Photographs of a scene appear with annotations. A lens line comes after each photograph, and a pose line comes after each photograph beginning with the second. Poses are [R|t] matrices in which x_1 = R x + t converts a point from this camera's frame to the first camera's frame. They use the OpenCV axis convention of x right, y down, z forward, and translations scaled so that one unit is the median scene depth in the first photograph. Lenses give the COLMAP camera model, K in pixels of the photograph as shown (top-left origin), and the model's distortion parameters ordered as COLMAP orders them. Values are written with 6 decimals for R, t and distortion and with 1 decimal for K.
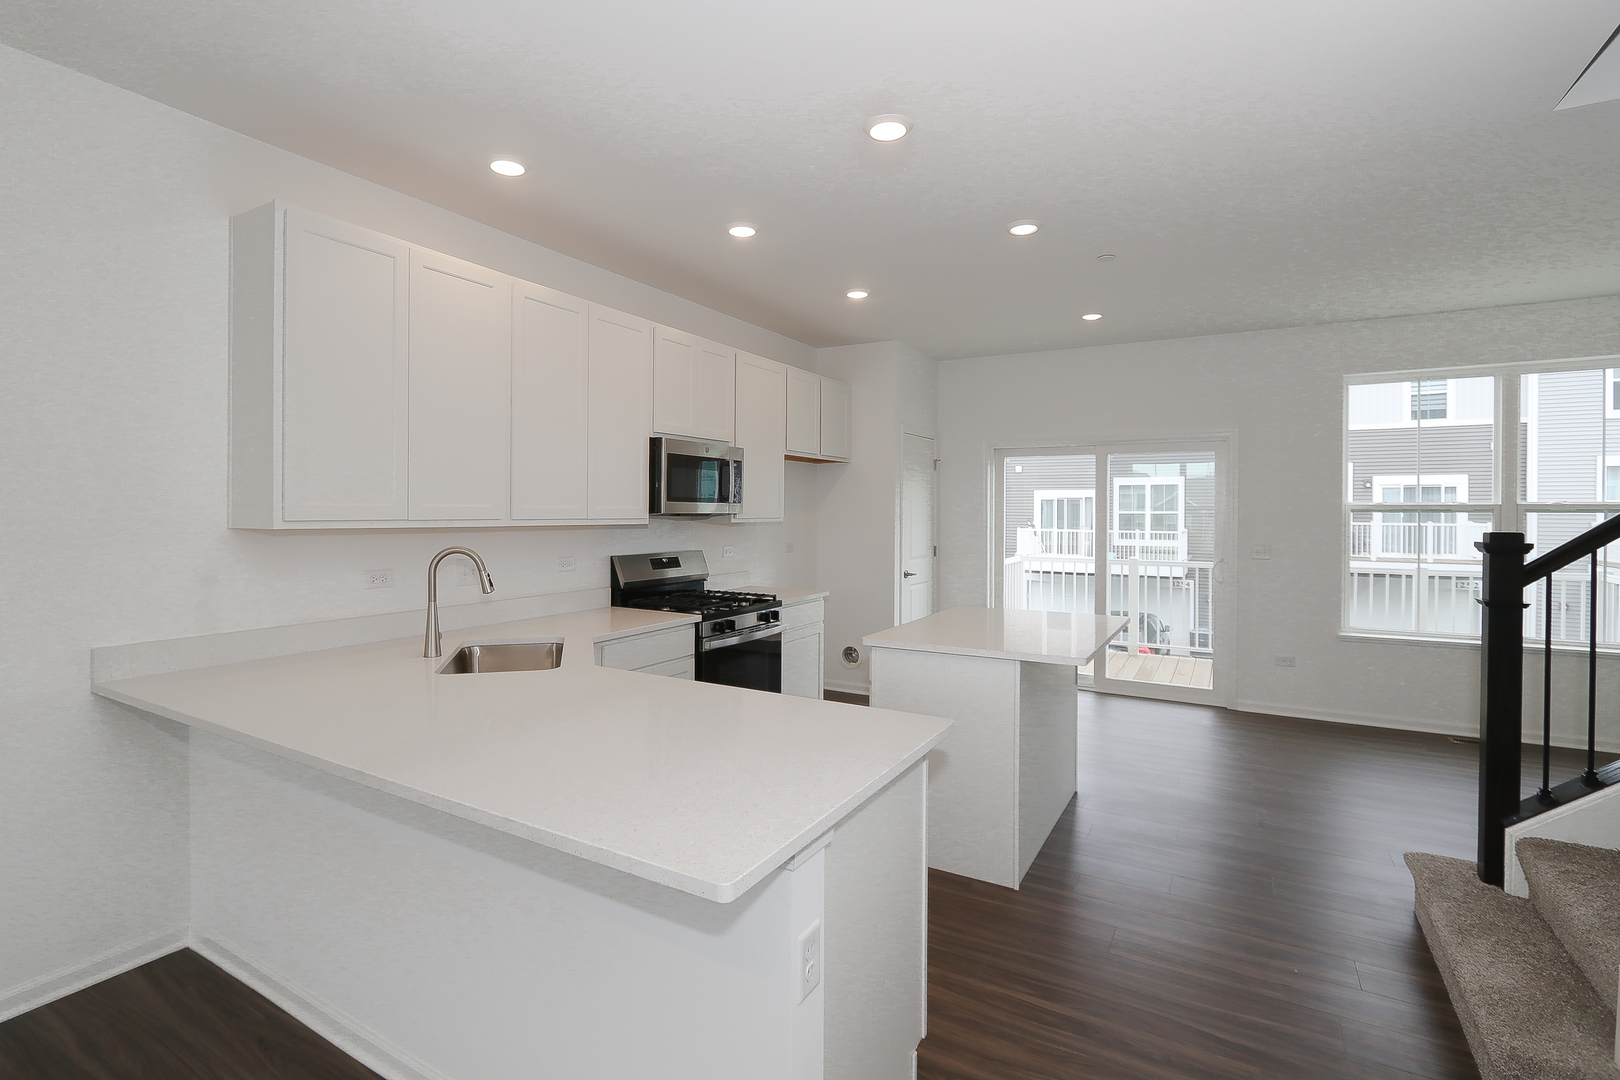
lens RADIAL K [[759.7, 0, 785.2], [0, 759.7, 510.0], [0, 0, 1]] dist [-0.019490, 0.002165]
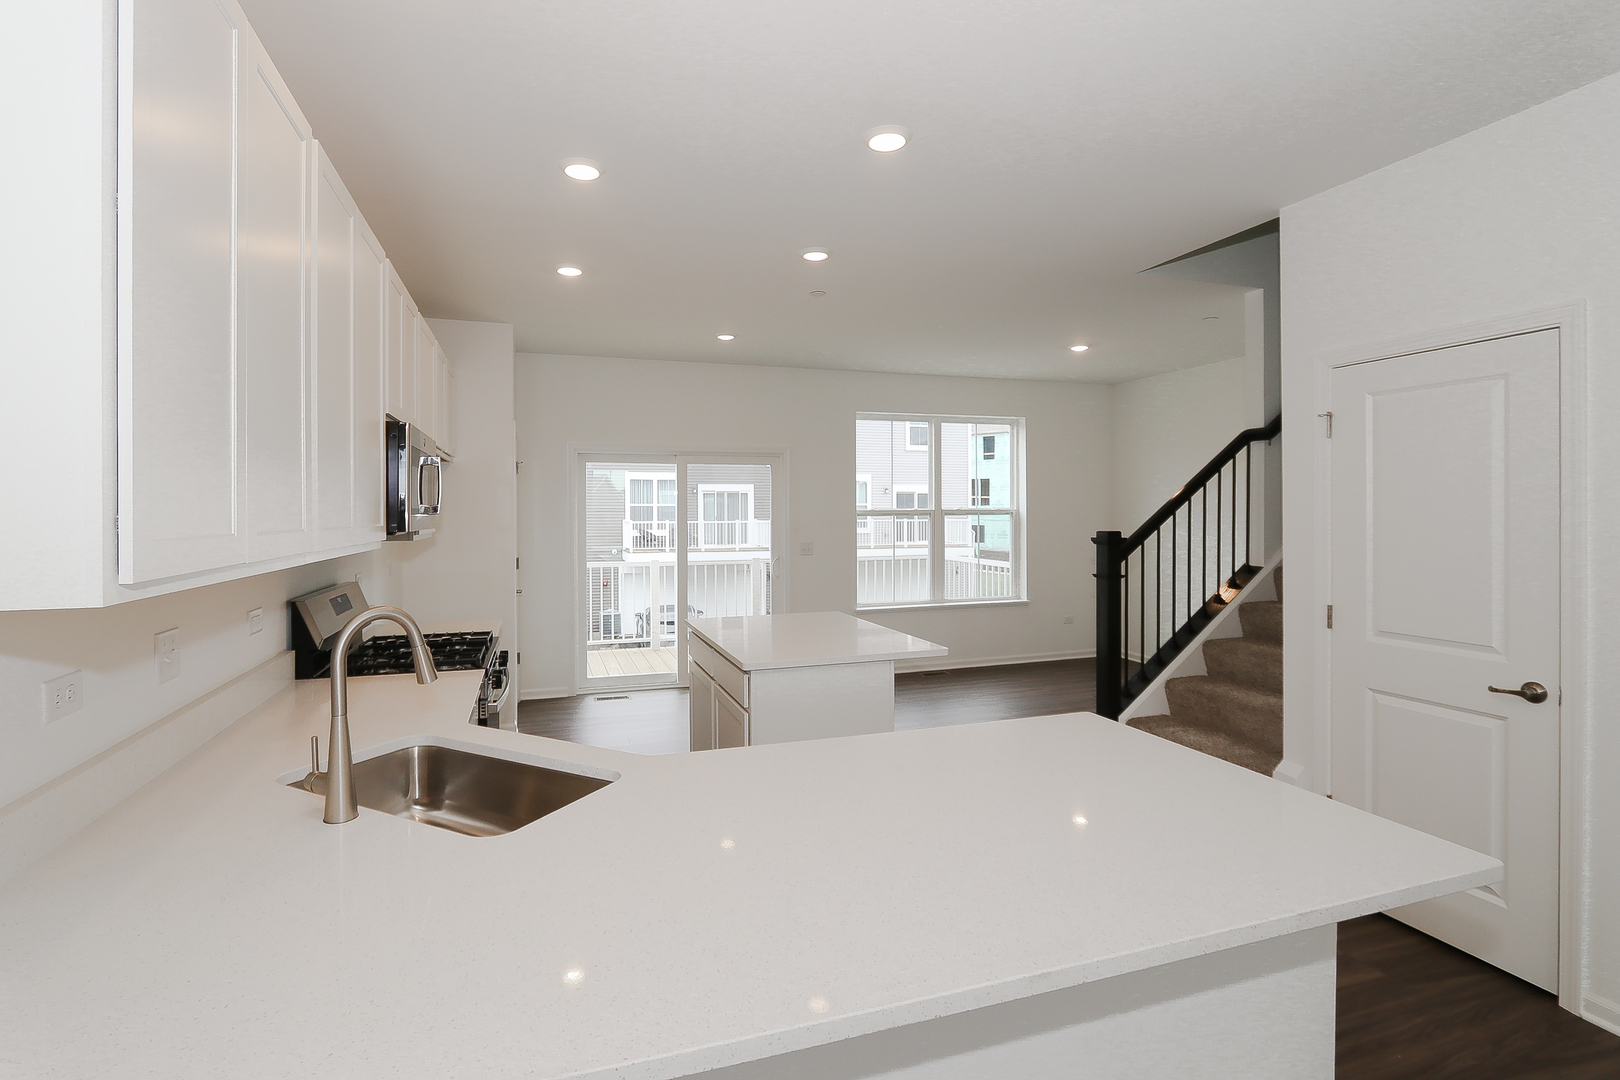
lens RADIAL K [[759.7, 0, 779.4], [0, 759.7, 516.7], [0, 0, 1]] dist [-0.019490, 0.002165]
pose [[0.663365, -0.012341, 0.748194, -0.361392], [0.007282, 0.999923, 0.010037, -0.010842], [-0.748260, -0.001209, 0.663404, 0.236079]]
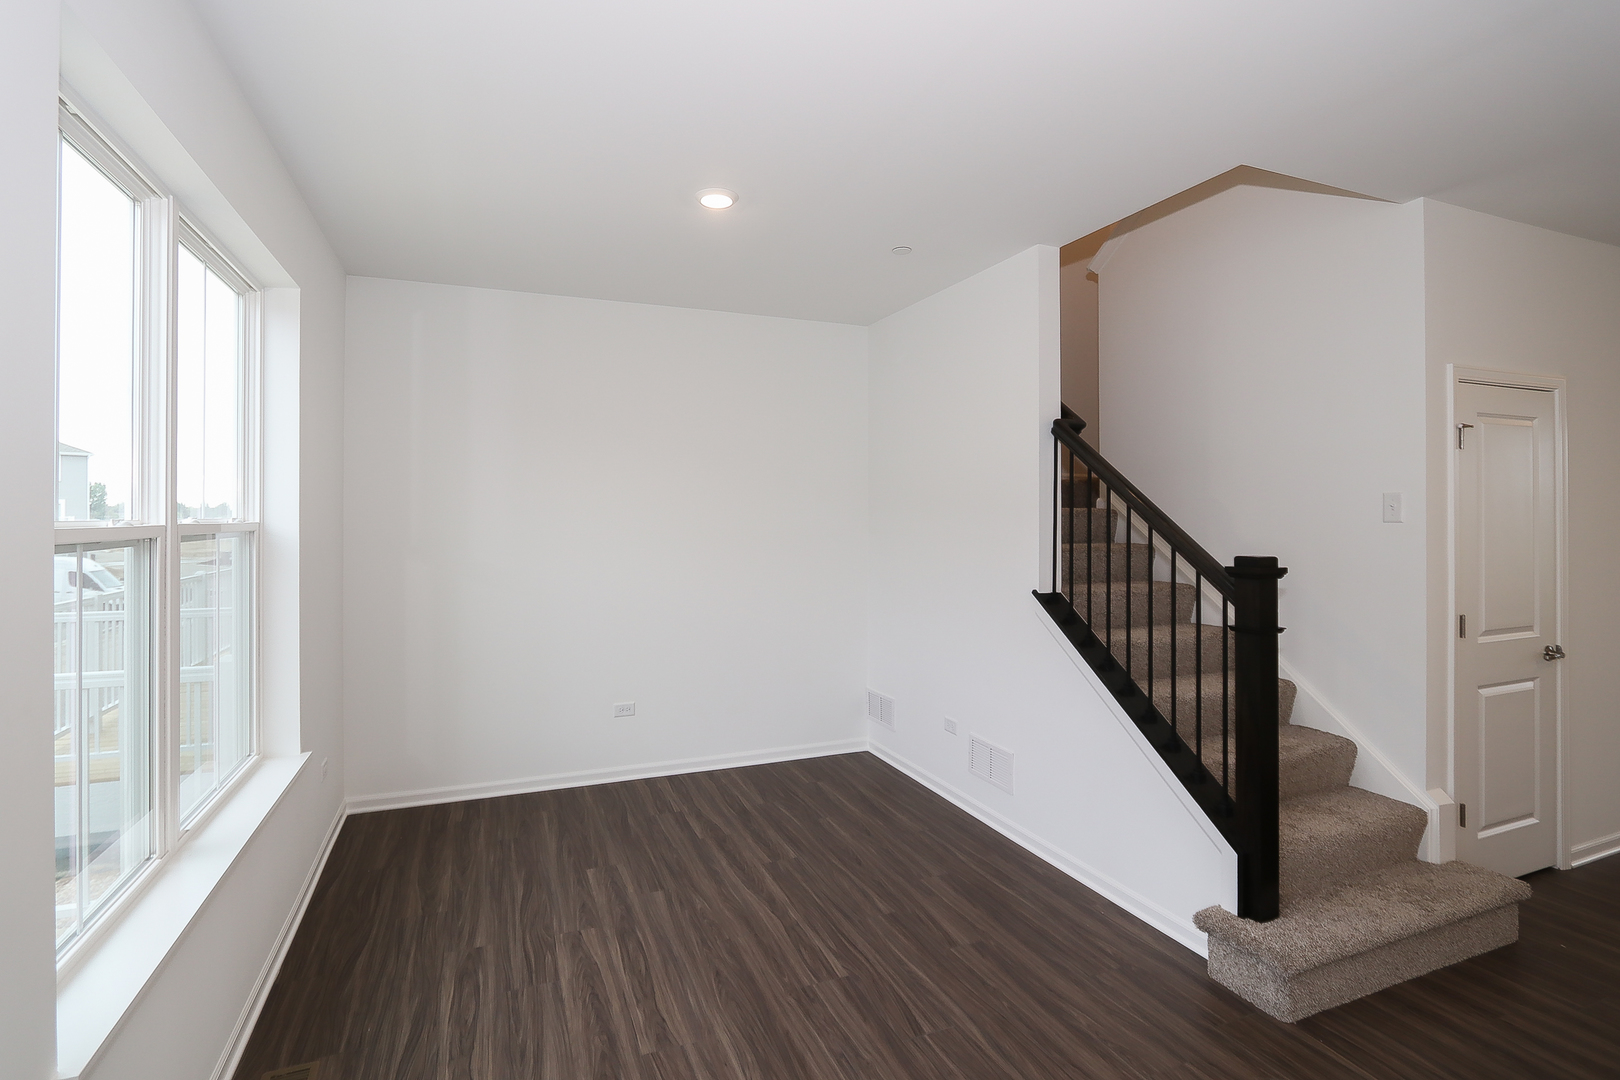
lens RADIAL K [[759.7, 0, 778.1], [0, 759.7, 519.4], [0, 0, 1]] dist [-0.019490, 0.002165]
pose [[-0.790960, -0.001868, 0.611866, 0.441117], [0.002207, 0.999980, 0.005905, -0.012763], [-0.611864, 0.006021, -0.790940, 1.111278]]
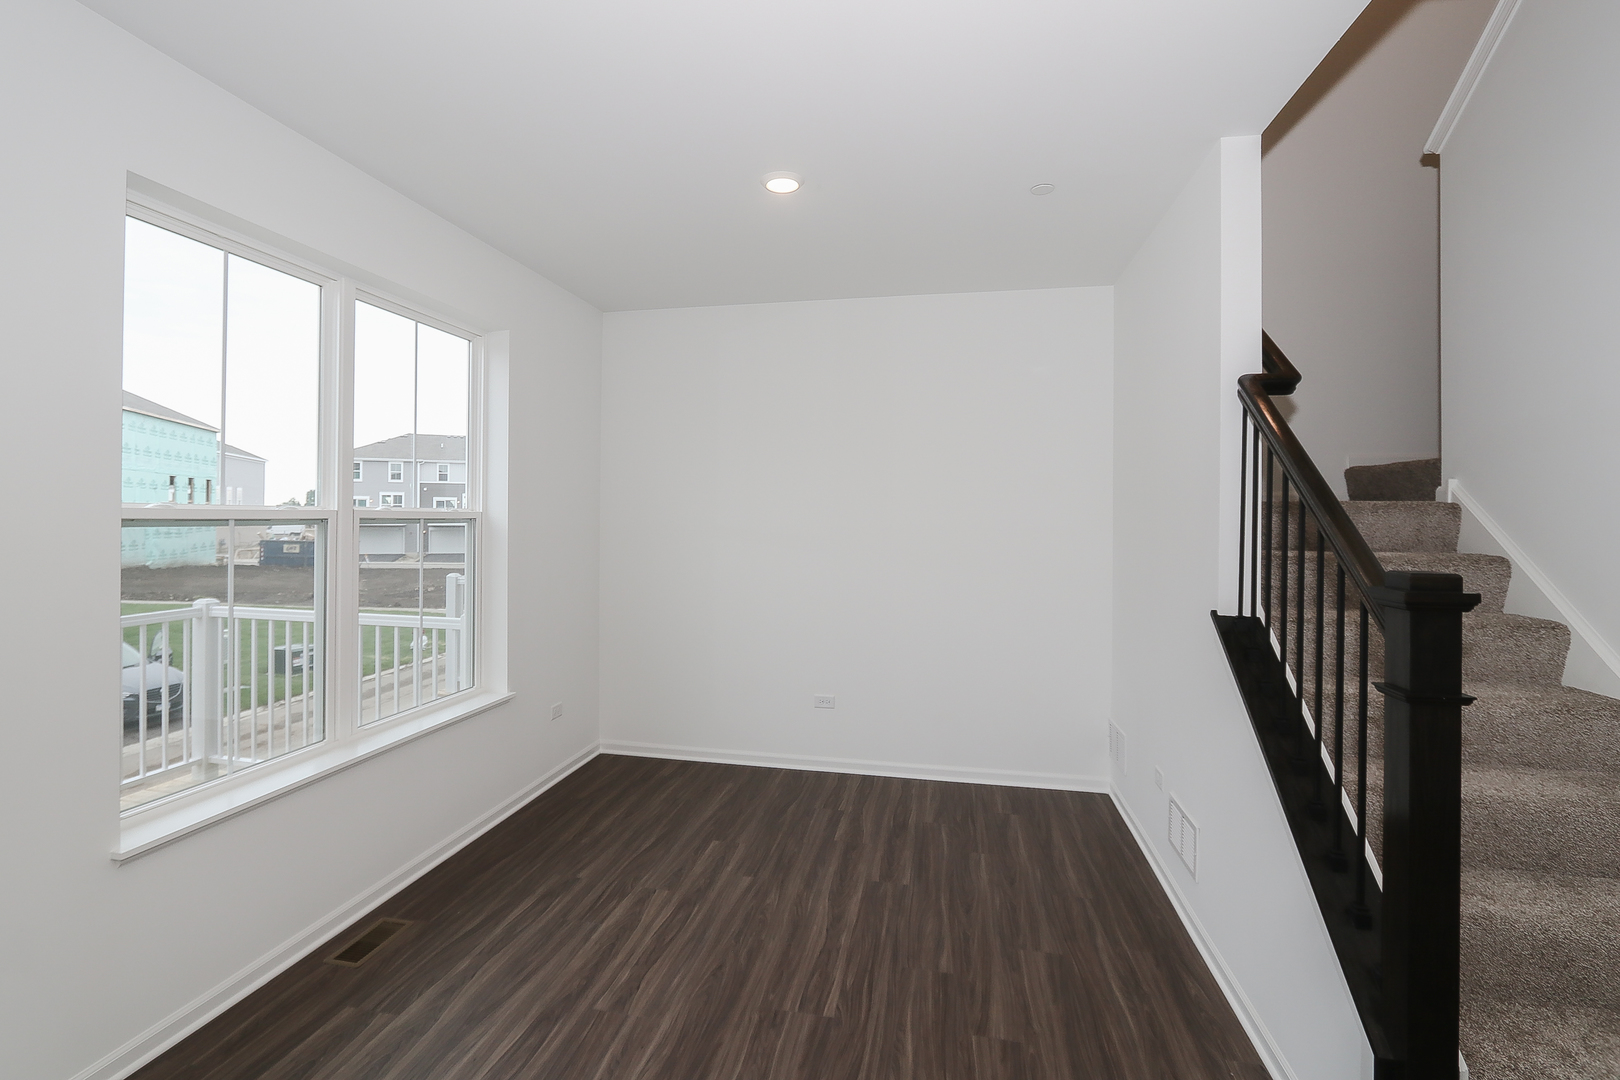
lens RADIAL K [[759.7, 0, 785.1], [0, 759.7, 507.9], [0, 0, 1]] dist [-0.019490, 0.002165]
pose [[-0.318783, 0.004356, 0.947818, 0.287710], [-0.004239, 0.999973, -0.006022, -0.007907], [-0.947818, -0.005937, -0.318756, 0.853443]]
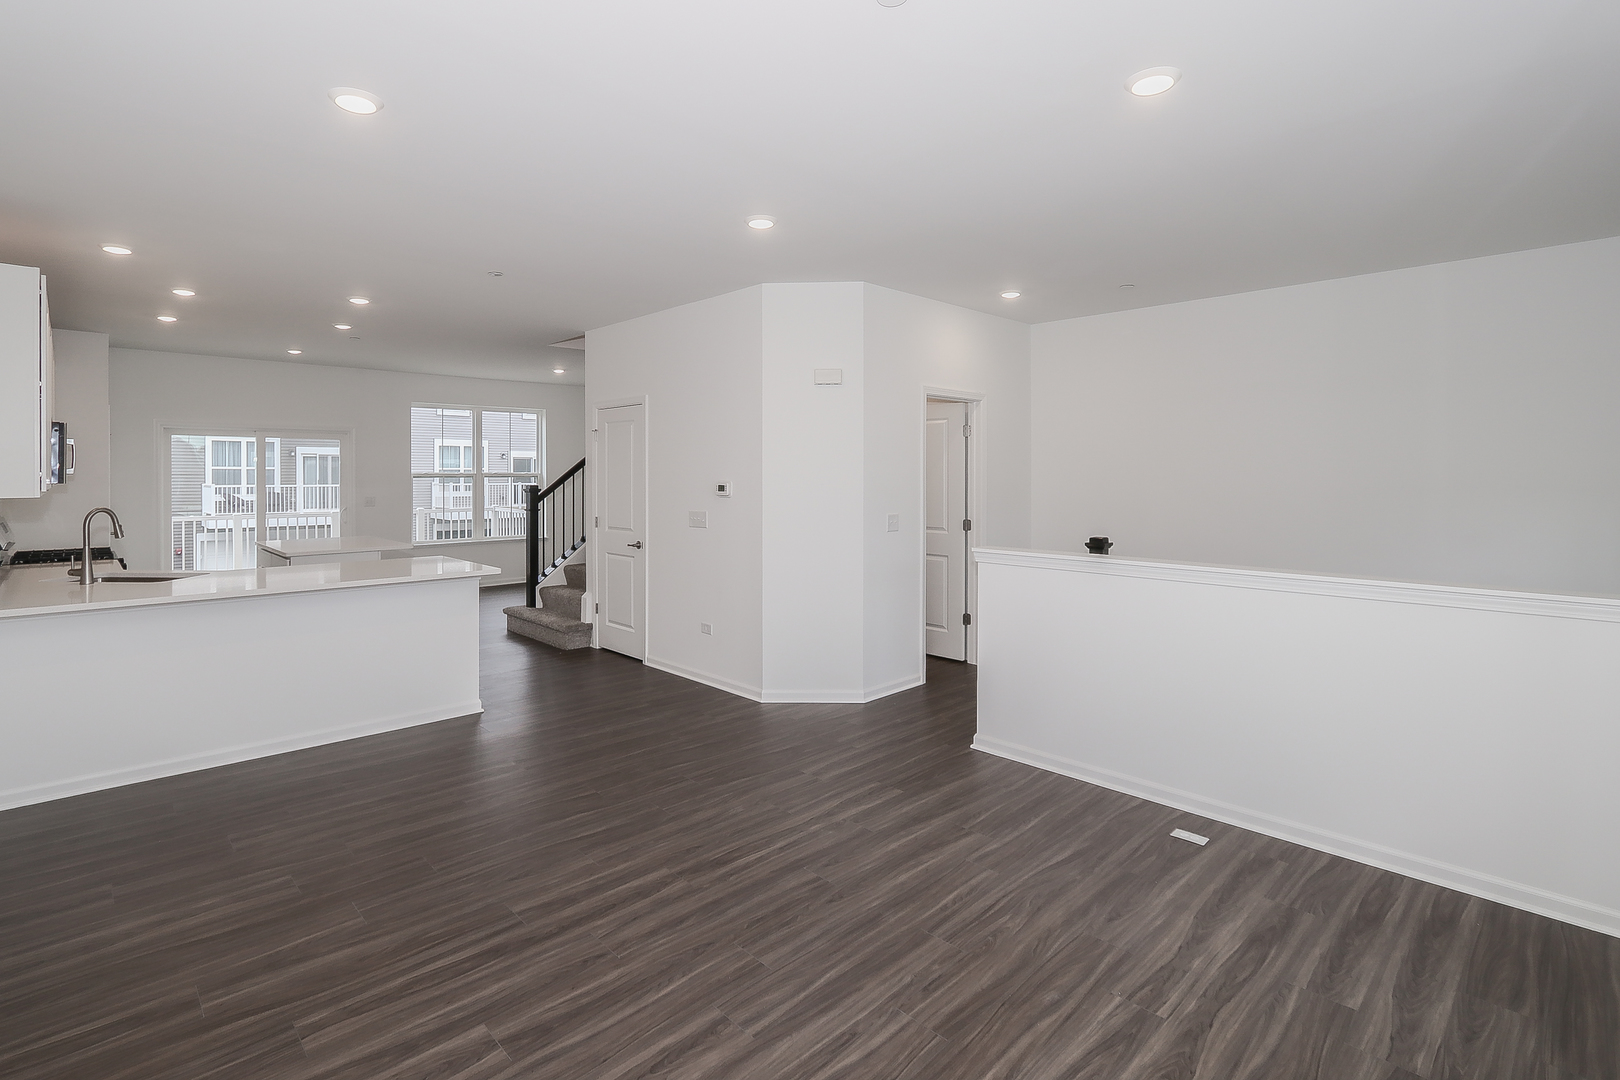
lens RADIAL K [[759.7, 0, 773.6], [0, 759.7, 484.0], [0, 0, 1]] dist [-0.019490, 0.002165]
pose [[0.273721, -0.015924, 0.961677, -0.817101], [0.002426, 0.999871, 0.015866, -0.009802], [-0.961806, -0.002010, 0.273724, -0.354306]]
